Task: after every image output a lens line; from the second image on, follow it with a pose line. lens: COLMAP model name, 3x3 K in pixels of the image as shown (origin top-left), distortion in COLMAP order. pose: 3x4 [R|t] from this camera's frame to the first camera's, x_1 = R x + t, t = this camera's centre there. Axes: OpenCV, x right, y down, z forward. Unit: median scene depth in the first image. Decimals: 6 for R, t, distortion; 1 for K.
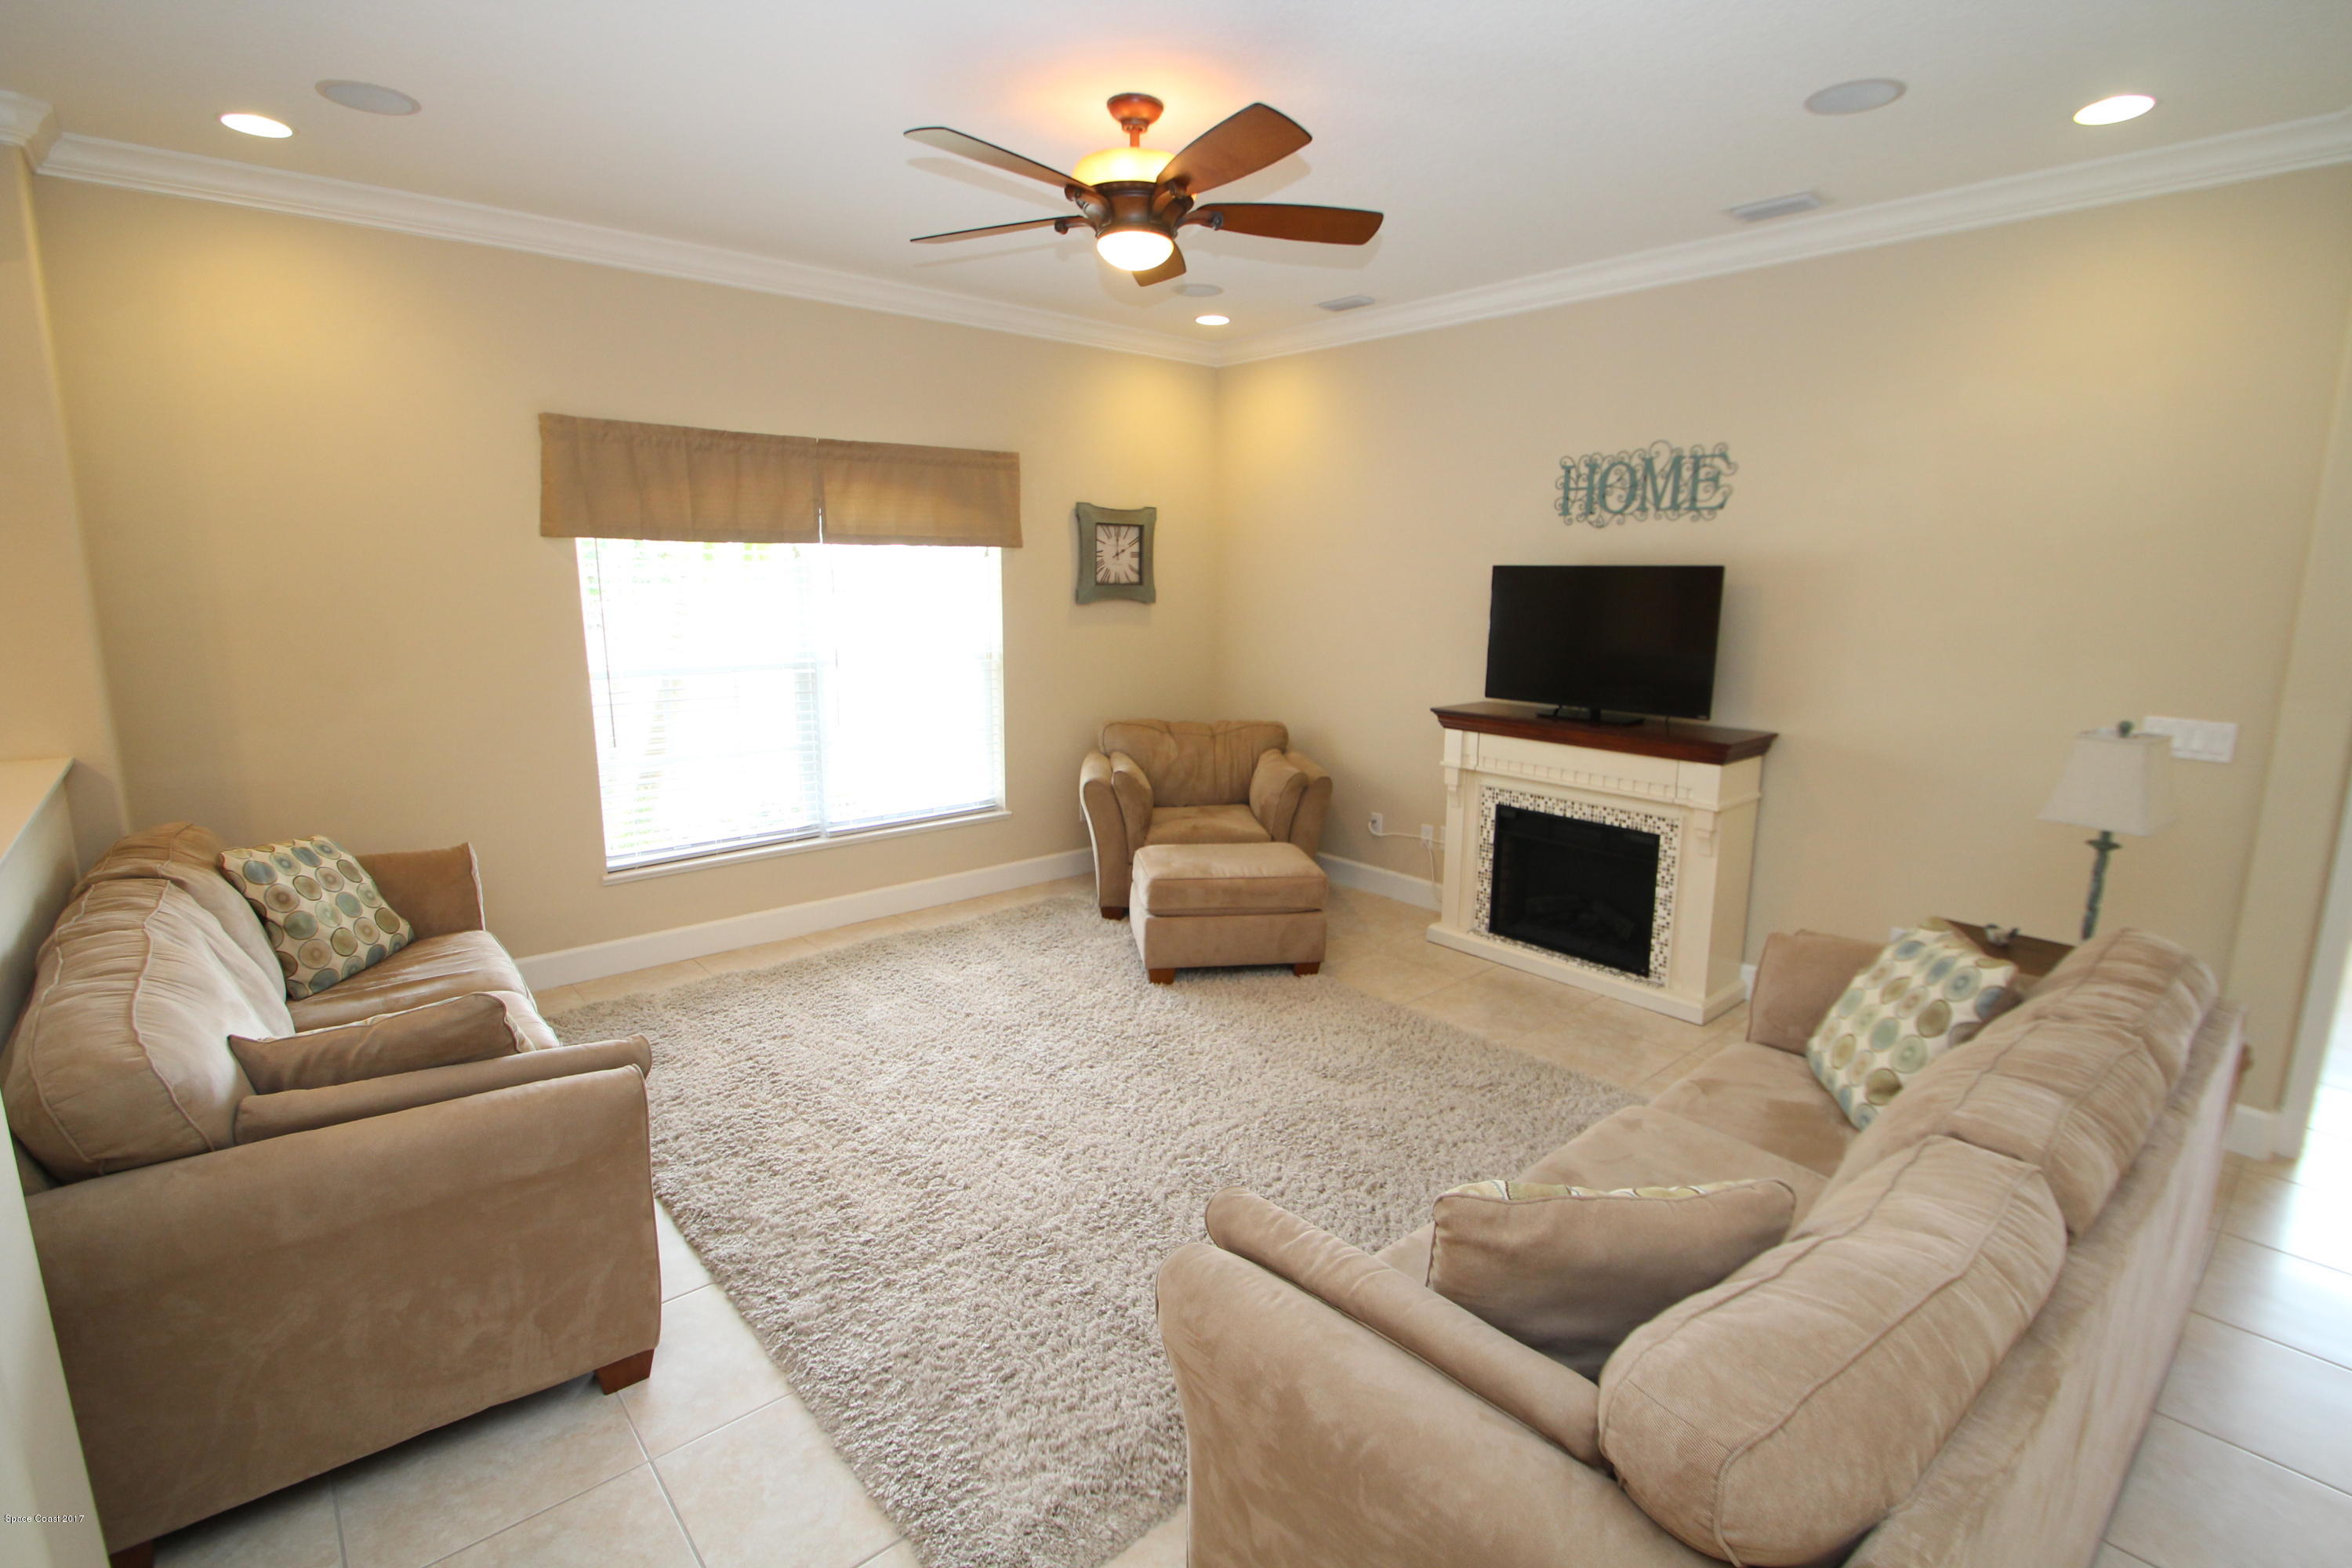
lens RADIAL K [[1101.8, 0, 1191.8], [0, 1101.8, 778.1], [0, 0, 1]] dist [0.006593, -0.011977]
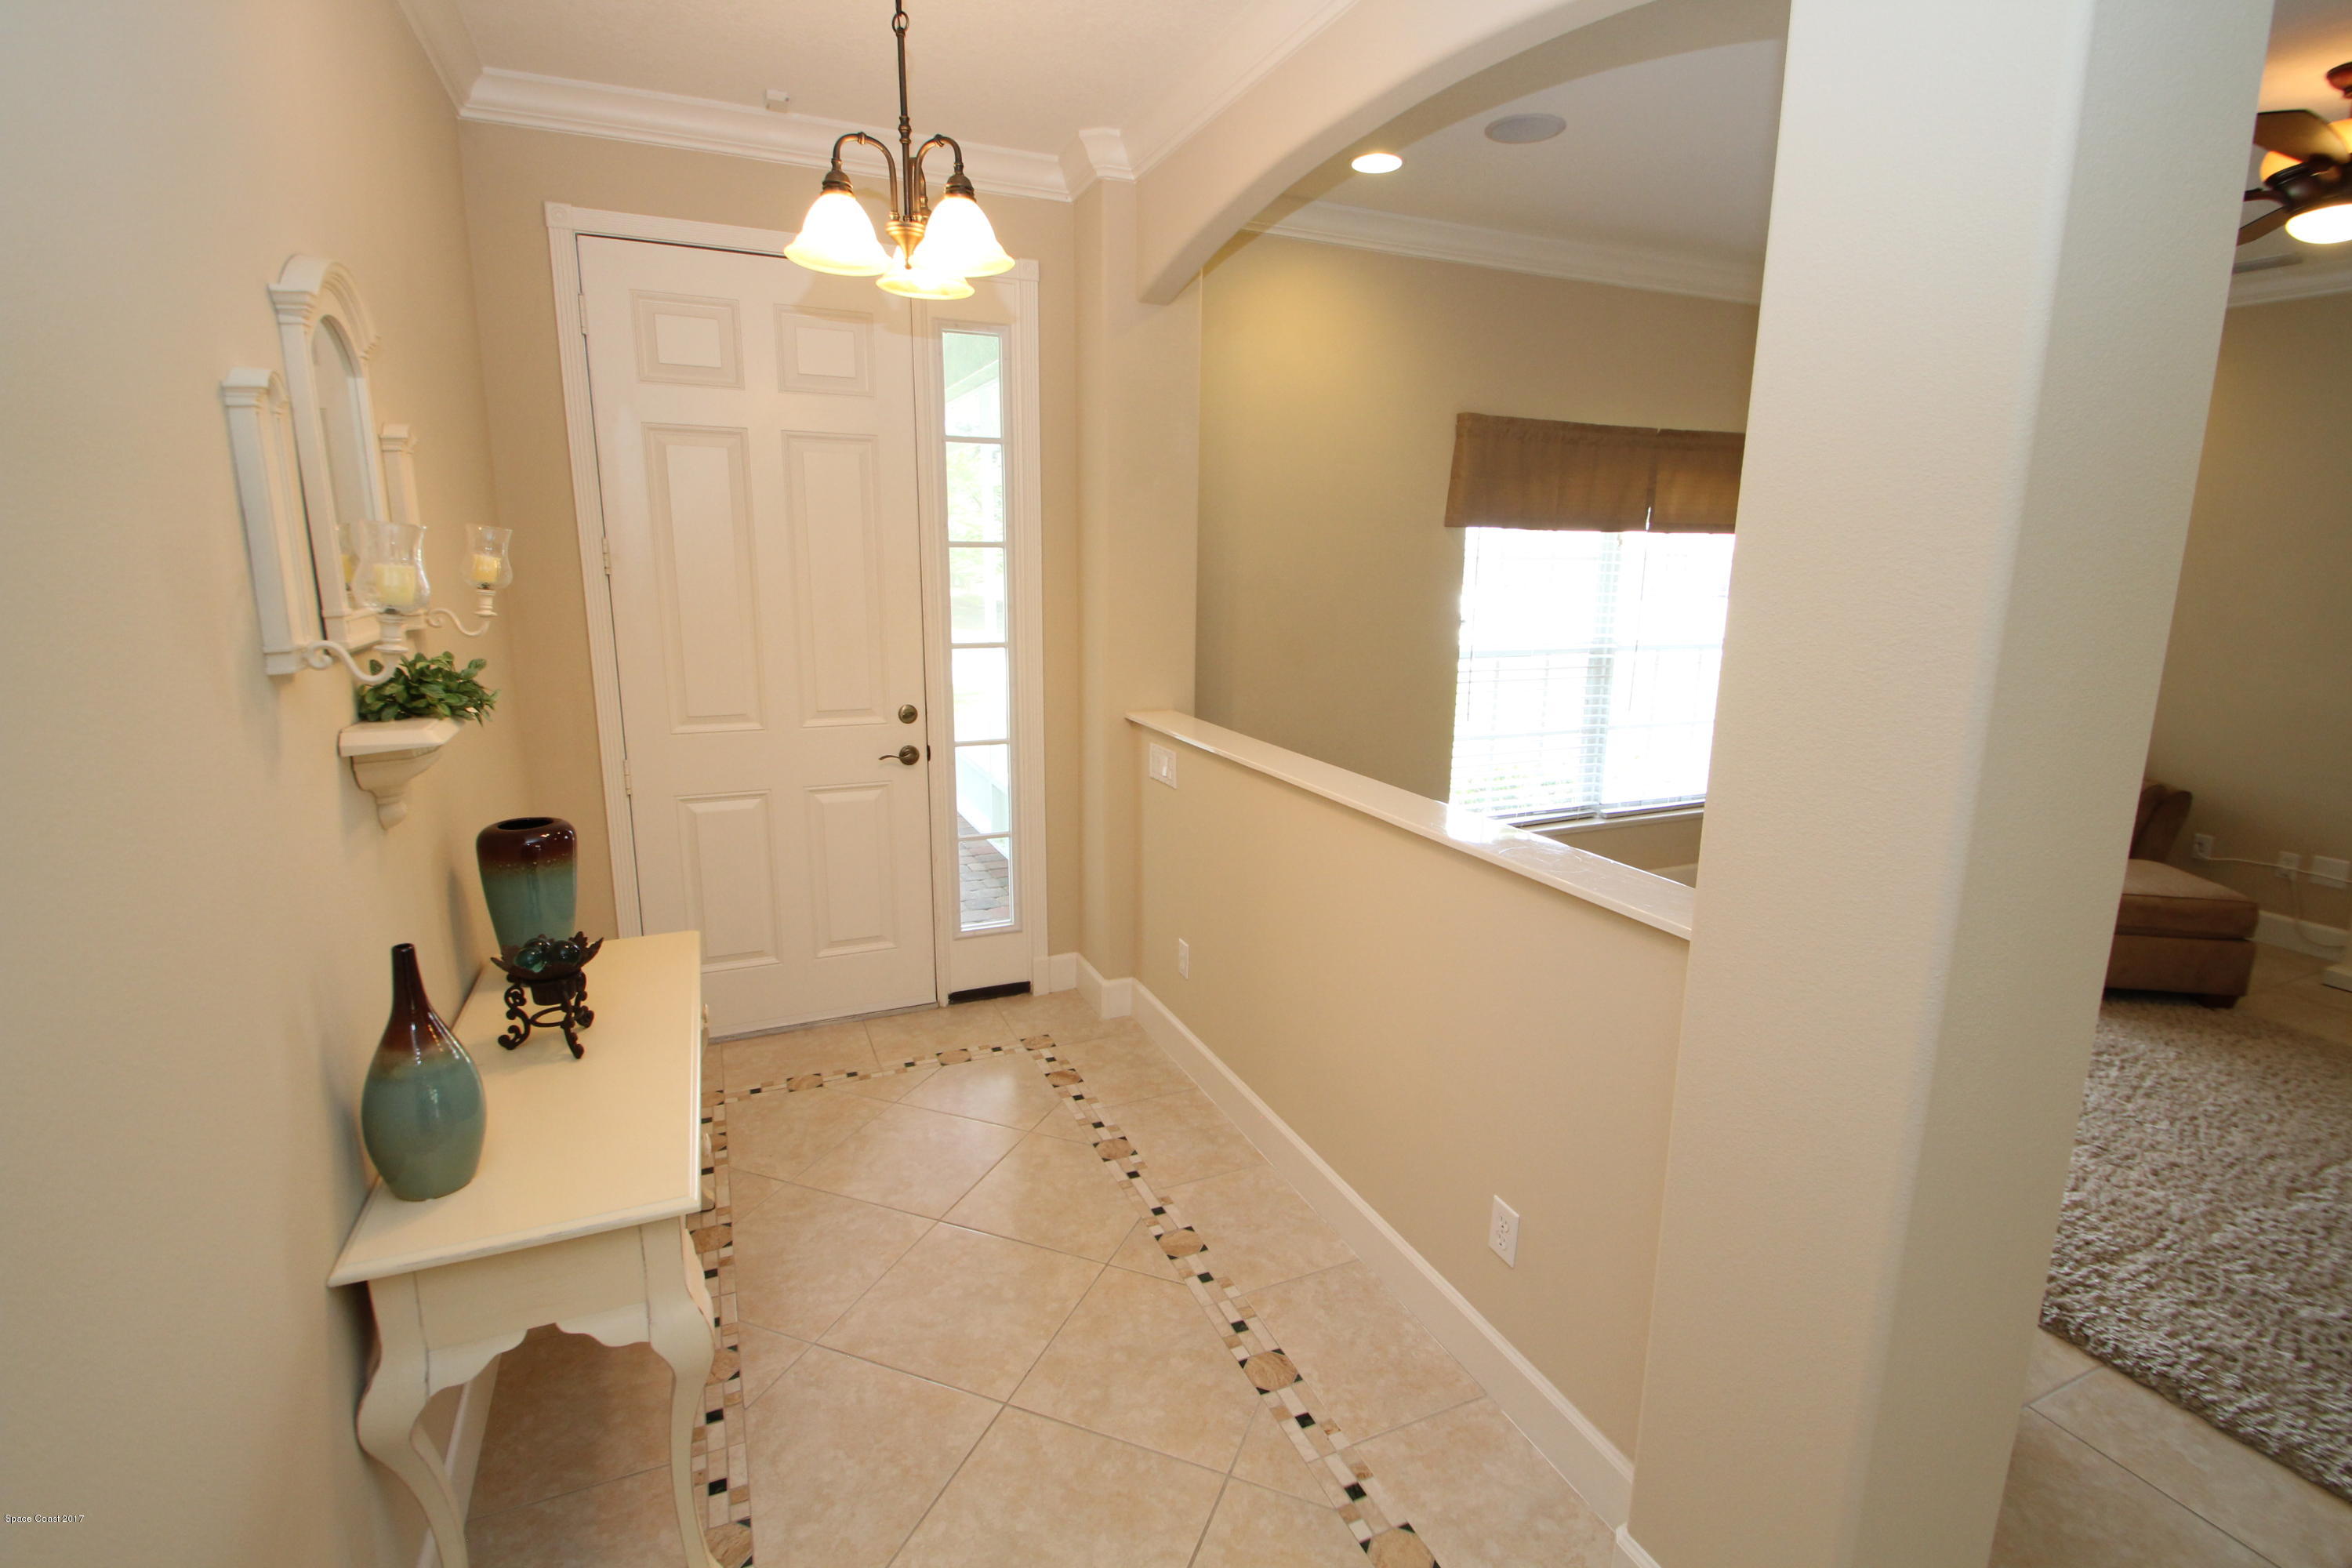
lens RADIAL K [[1101.8, 0, 1195.7], [0, 1101.8, 779.5], [0, 0, 1]] dist [0.006593, -0.011977]
pose [[0.957453, 0.062167, -0.281812, -0.502203], [-0.058803, 0.998061, 0.020387, 0.023091], [0.282533, -0.002949, 0.959253, -0.115619]]
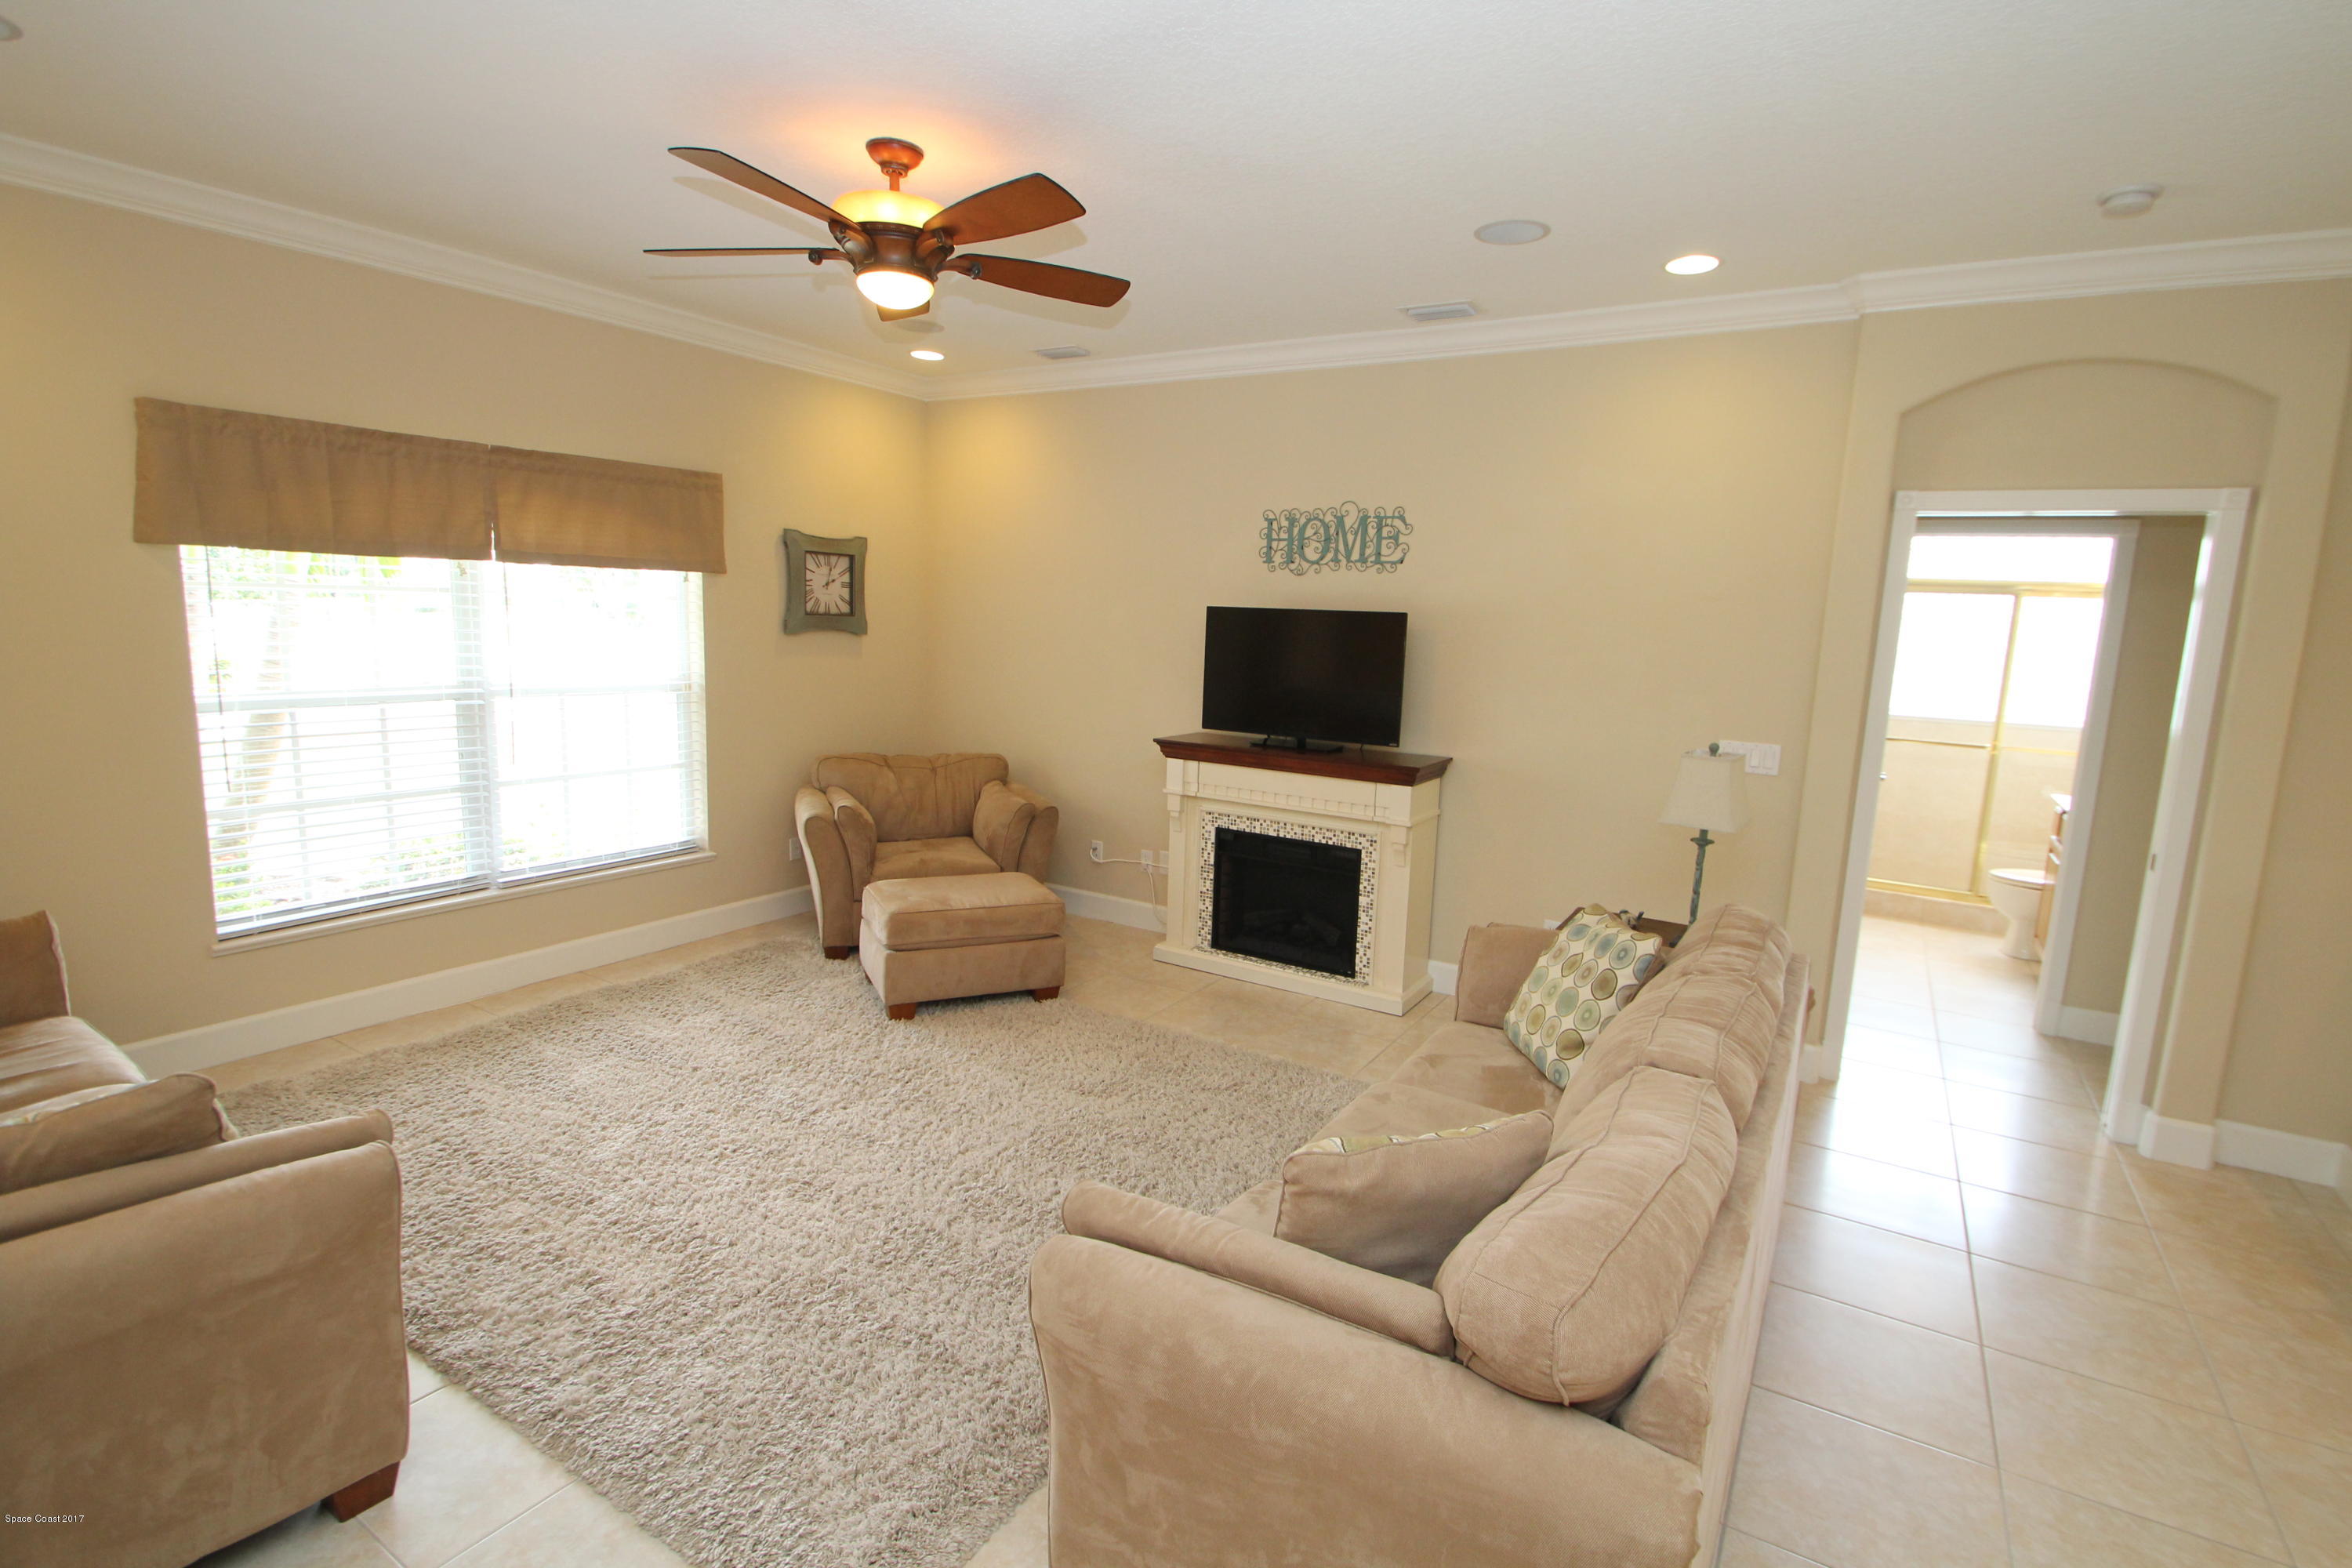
lens RADIAL K [[1101.8, 0, 1198.2], [0, 1101.8, 779.3], [0, 0, 1]] dist [0.006593, -0.011977]
pose [[0.955375, -0.018310, 0.294826, -0.064869], [0.027013, 0.999310, -0.025473, 0.004166], [-0.294157, 0.032300, 0.955211, -0.027387]]
